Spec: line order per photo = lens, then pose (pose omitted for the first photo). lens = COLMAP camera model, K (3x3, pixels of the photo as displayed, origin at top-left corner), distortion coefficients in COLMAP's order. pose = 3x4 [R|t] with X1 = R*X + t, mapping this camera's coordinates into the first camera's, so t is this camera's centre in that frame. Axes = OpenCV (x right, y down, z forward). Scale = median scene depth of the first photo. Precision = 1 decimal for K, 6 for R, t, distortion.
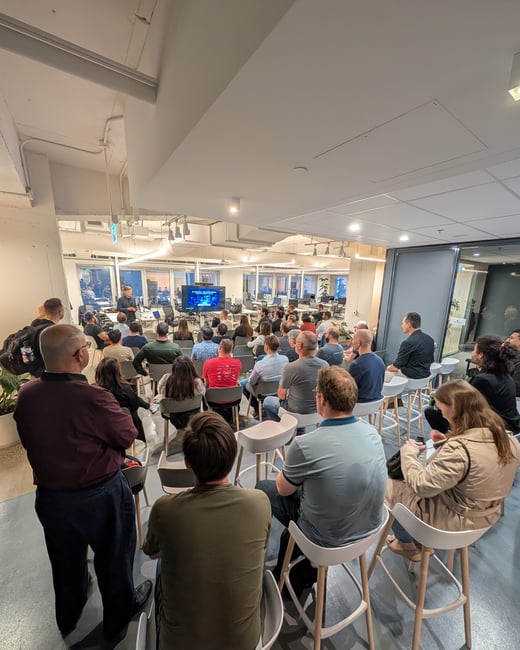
lens RADIAL K [[259.5, 0, 255.2], [0, 259.5, 335.6], [0, 0, 1]] dist [-0.000705, 0.000025]
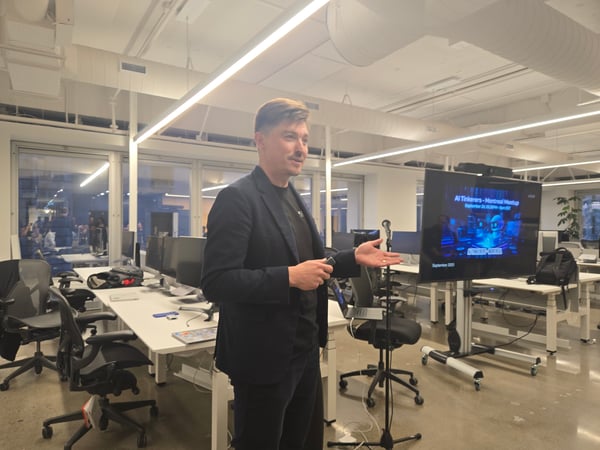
lens RADIAL K [[399.3, 0, 297.9], [0, 399.3, 229.9], [0, 0, 1]] dist [0.025717, -0.002577]
pose [[0.999808, -0.016196, -0.010987, -0.376771], [0.013706, 0.980175, -0.197661, -0.063777], [0.013971, 0.197473, 0.980209, 0.611615]]
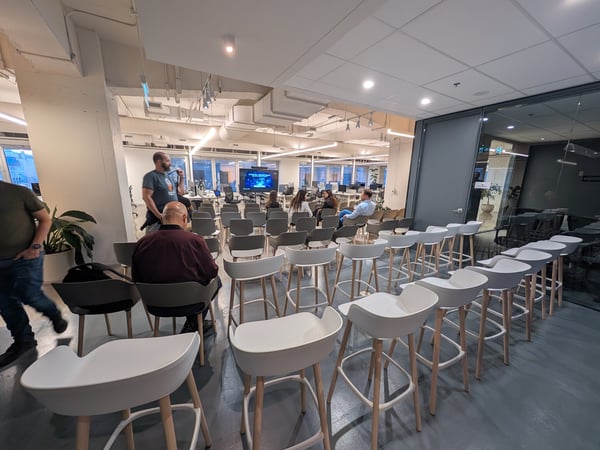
lens RADIAL K [[225.1, 0, 300.0], [0, 225.1, 225.0], [0, 0, 1]] dist [0.001599, -0.000154]
pose [[0.996281, 0.016974, -0.084478, 0.067544], [-0.017170, 0.999851, -0.001598, 0.050867], [0.084438, 0.003042, 0.996424, 0.030097]]
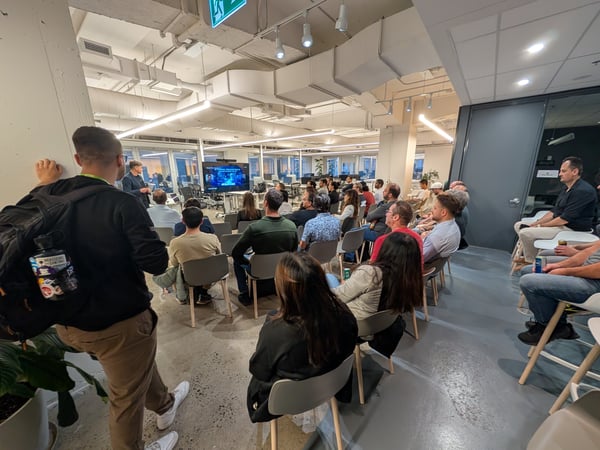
lens RADIAL K [[225.1, 0, 300.0], [0, 225.1, 225.0], [0, 0, 1]] dist [0.001599, -0.000154]
pose [[0.958027, -0.101086, 0.268263, -0.183924], [0.091019, 0.994606, 0.049734, 0.006808], [-0.271843, -0.023230, 0.962061, 0.180391]]
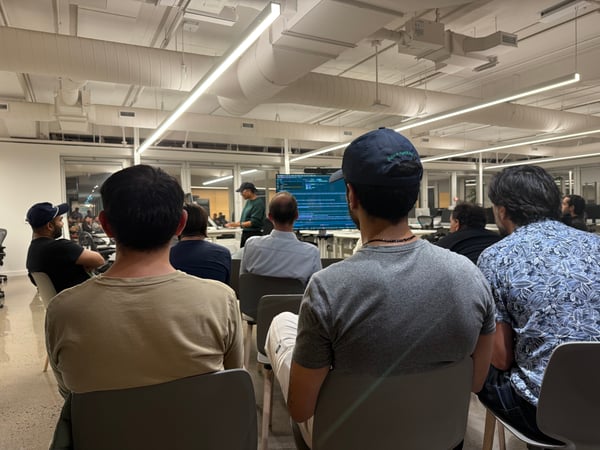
lens RADIAL K [[420.0, 0, 300.0], [0, 420.0, 225.0], [0, 0, 1]] dist [0.007626, -0.000042]
pose [[0.993665, -0.042627, -0.103988, -0.165818], [0.022734, 0.982388, -0.185465, 0.029025], [0.110063, 0.181926, 0.977133, 0.312128]]
